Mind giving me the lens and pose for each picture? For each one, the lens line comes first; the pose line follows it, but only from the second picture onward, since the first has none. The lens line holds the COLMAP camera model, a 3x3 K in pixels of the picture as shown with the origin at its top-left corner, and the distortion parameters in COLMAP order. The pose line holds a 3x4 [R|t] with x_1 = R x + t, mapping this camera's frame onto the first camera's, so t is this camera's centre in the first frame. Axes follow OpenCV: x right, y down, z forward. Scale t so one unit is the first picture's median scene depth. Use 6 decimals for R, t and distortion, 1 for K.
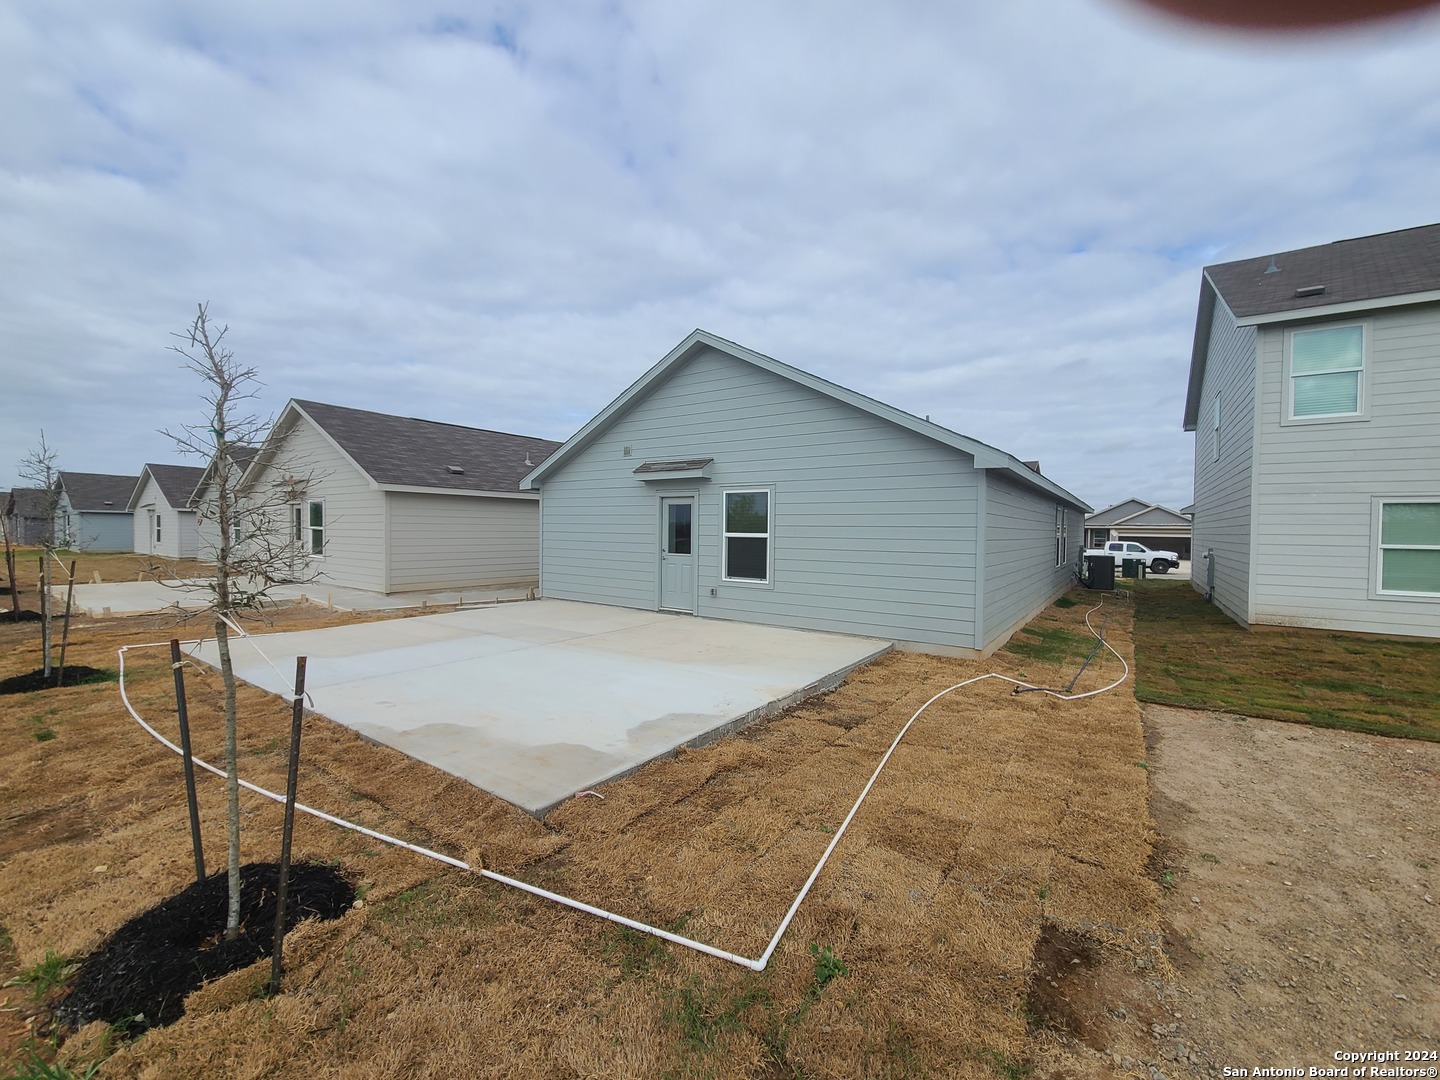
lens RADIAL K [[590.8, 0, 720.0], [0, 590.8, 541.1], [0, 0, 1]] dist [0.004543, 0.000351]
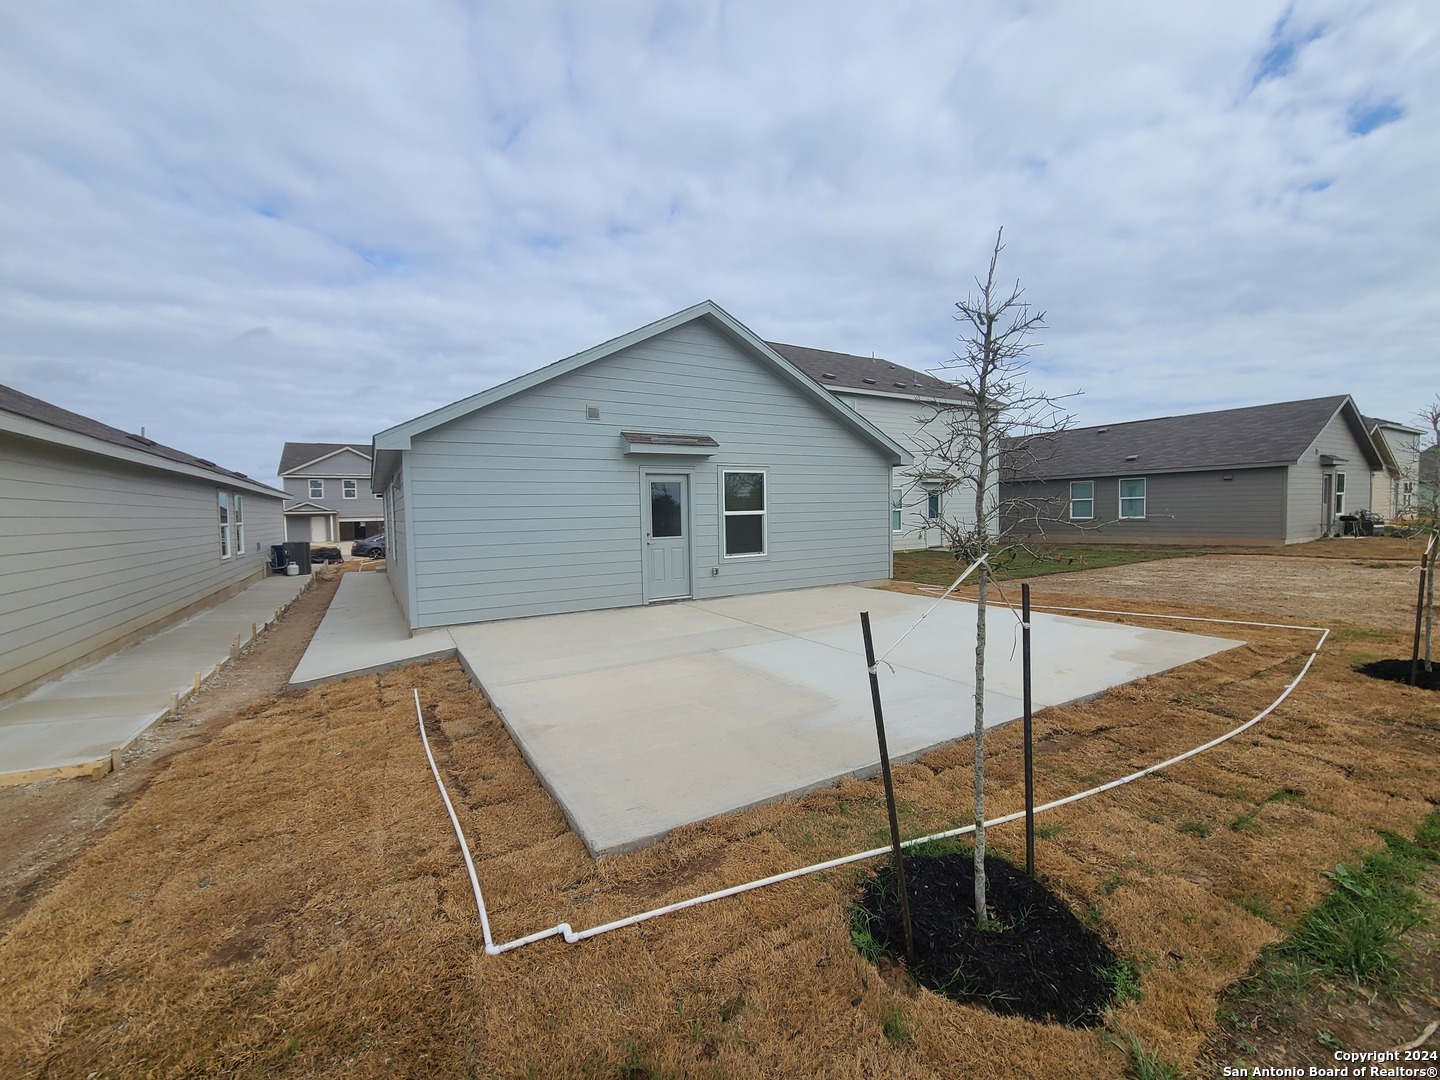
lens RADIAL K [[590.8, 0, 719.3], [0, 590.8, 538.9], [0, 0, 1]] dist [0.004543, 0.000351]
pose [[0.411771, -0.066450, 0.908861, -0.916841], [0.044981, 0.997604, 0.052559, -0.020775], [-0.910177, 0.019239, 0.413773, 0.586007]]
